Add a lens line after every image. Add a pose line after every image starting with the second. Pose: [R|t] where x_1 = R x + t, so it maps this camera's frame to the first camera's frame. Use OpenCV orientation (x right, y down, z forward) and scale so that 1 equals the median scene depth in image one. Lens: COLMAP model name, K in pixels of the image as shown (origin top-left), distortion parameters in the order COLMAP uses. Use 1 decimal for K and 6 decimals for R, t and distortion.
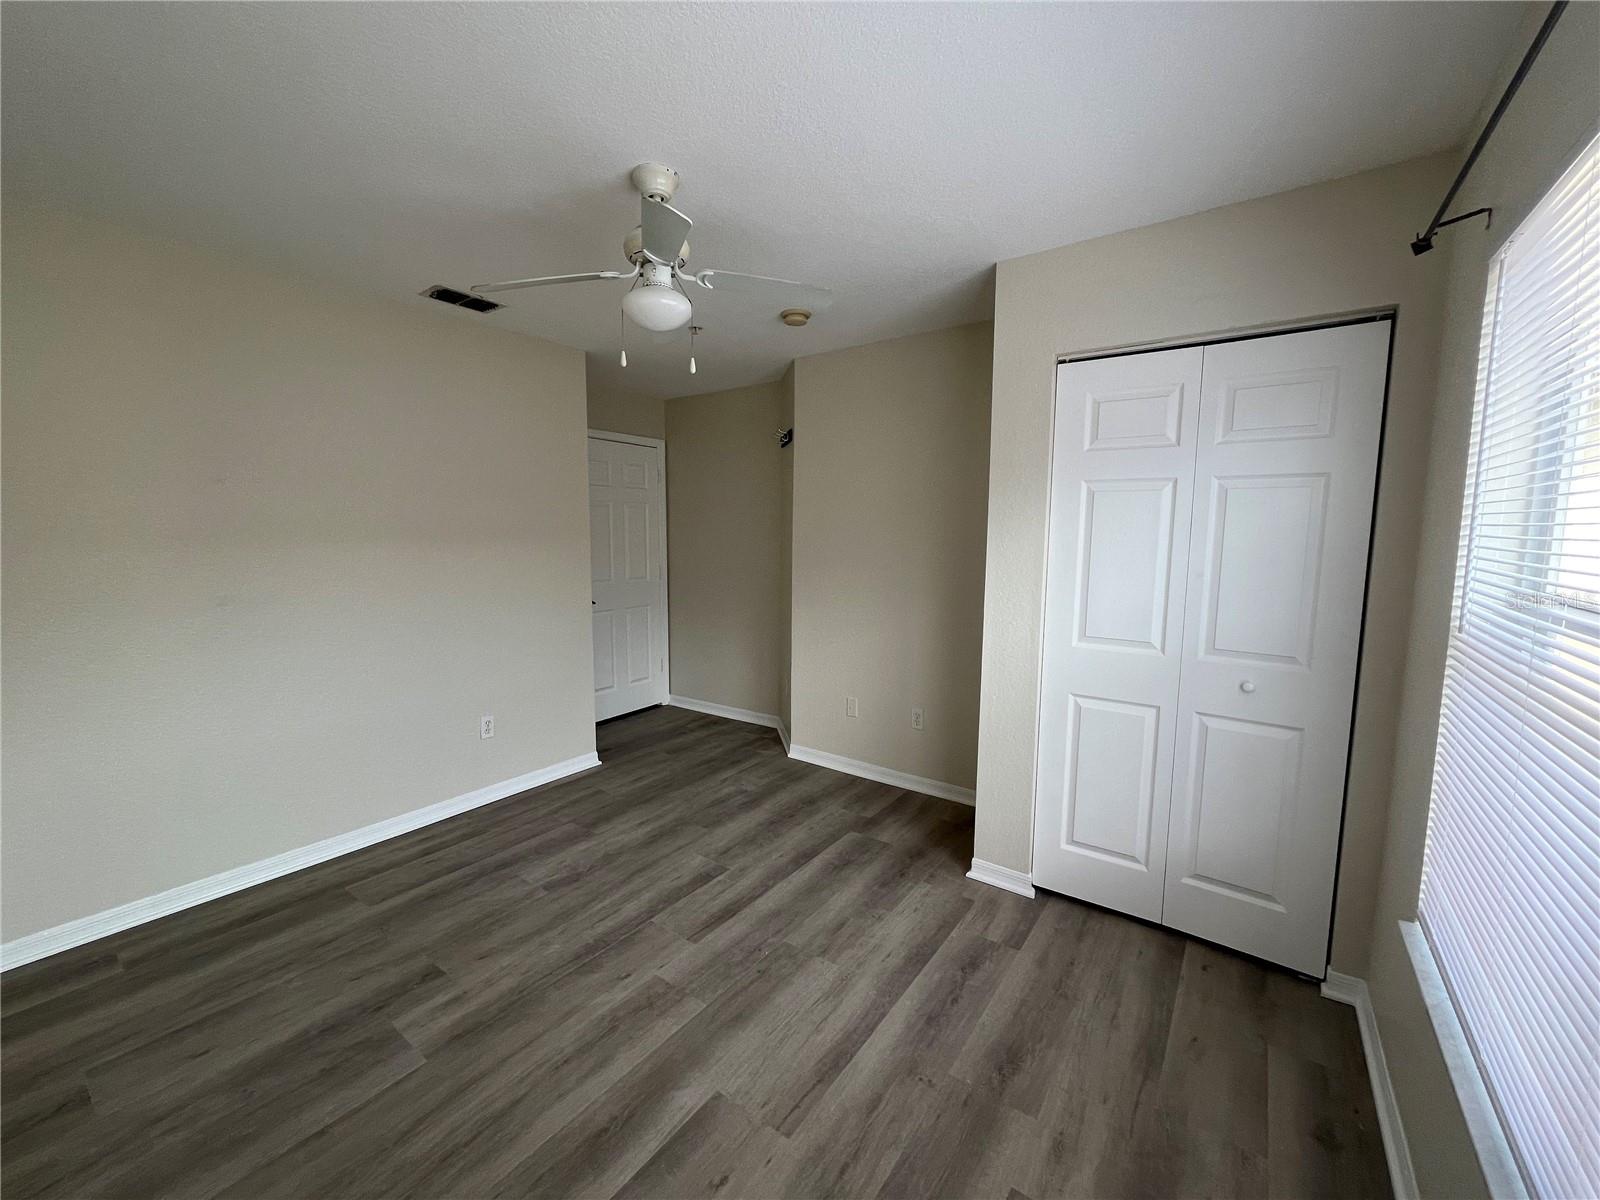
lens RADIAL K [[636.9, 0, 799.2], [0, 636.9, 597.6], [0, 0, 1]] dist [-0.004030, -0.001044]
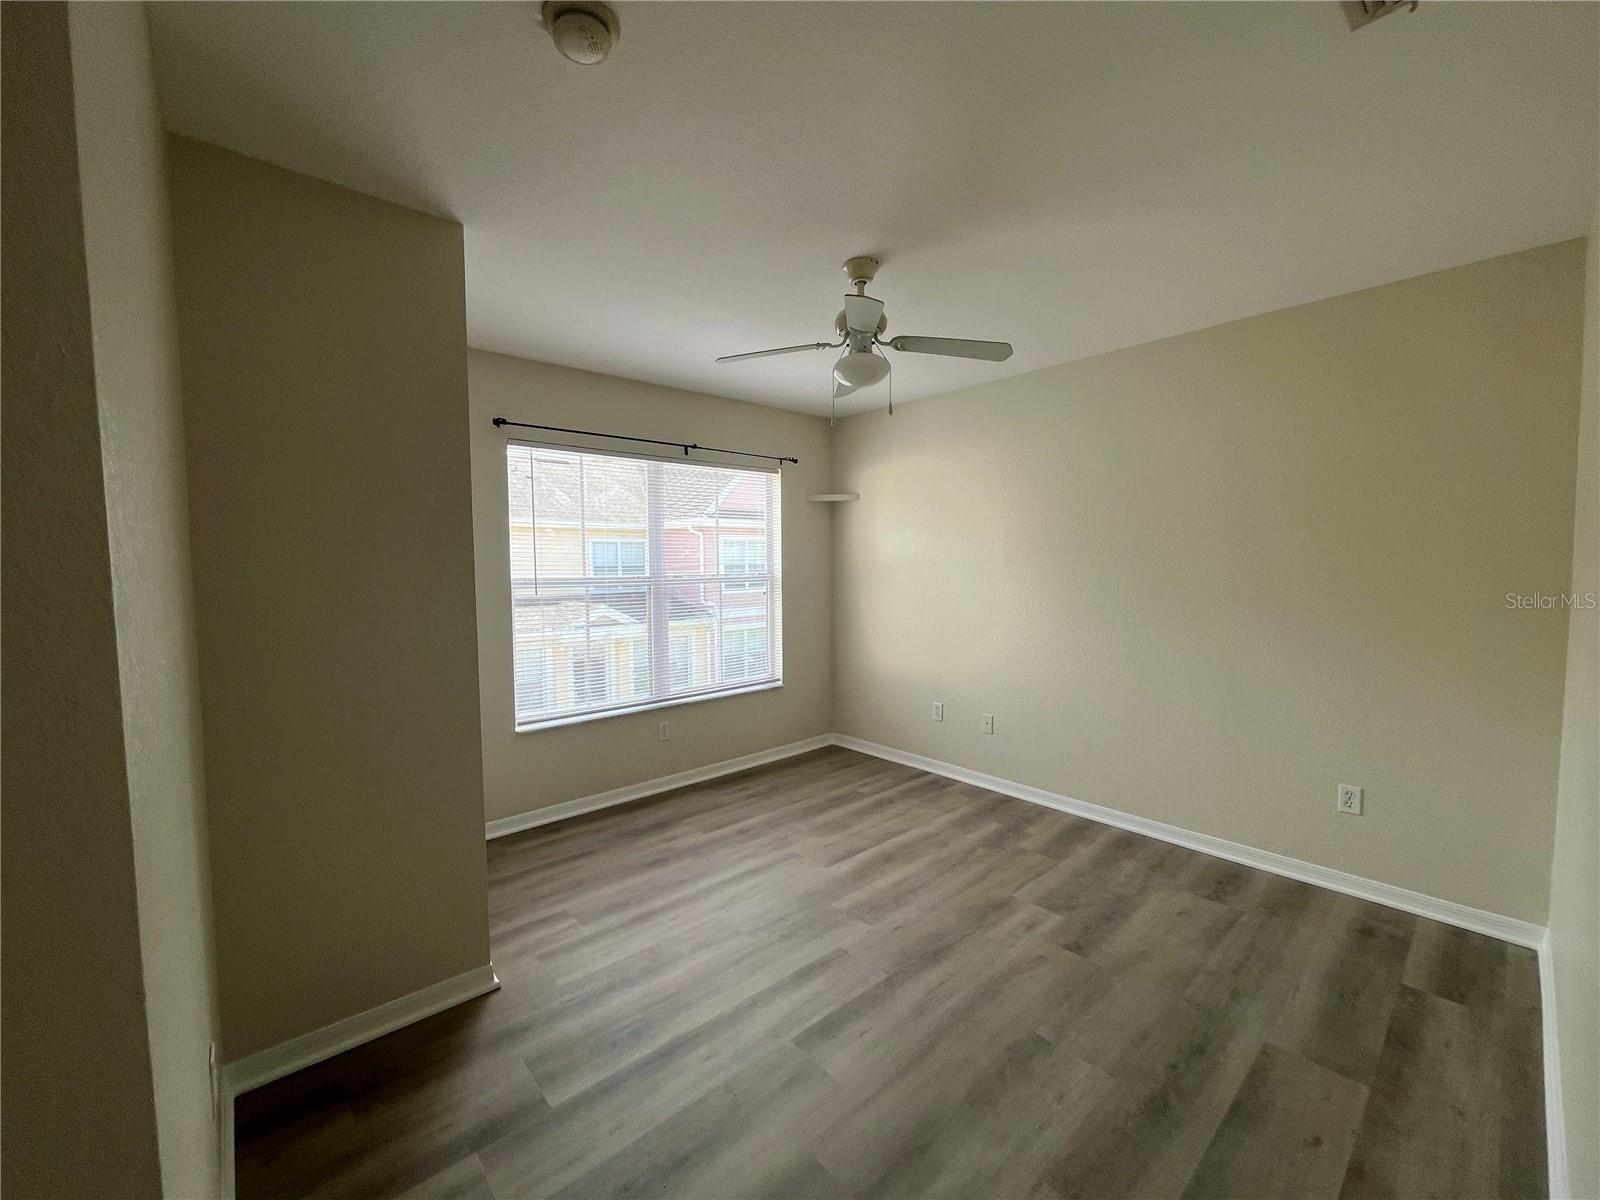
lens RADIAL K [[636.9, 0, 800.1], [0, 636.9, 594.8], [0, 0, 1]] dist [-0.004030, -0.001044]
pose [[-0.976424, -0.009552, 0.215651, -0.350106], [0.025636, 0.986820, 0.159781, -0.210786], [-0.214335, 0.161542, -0.963309, 2.109295]]
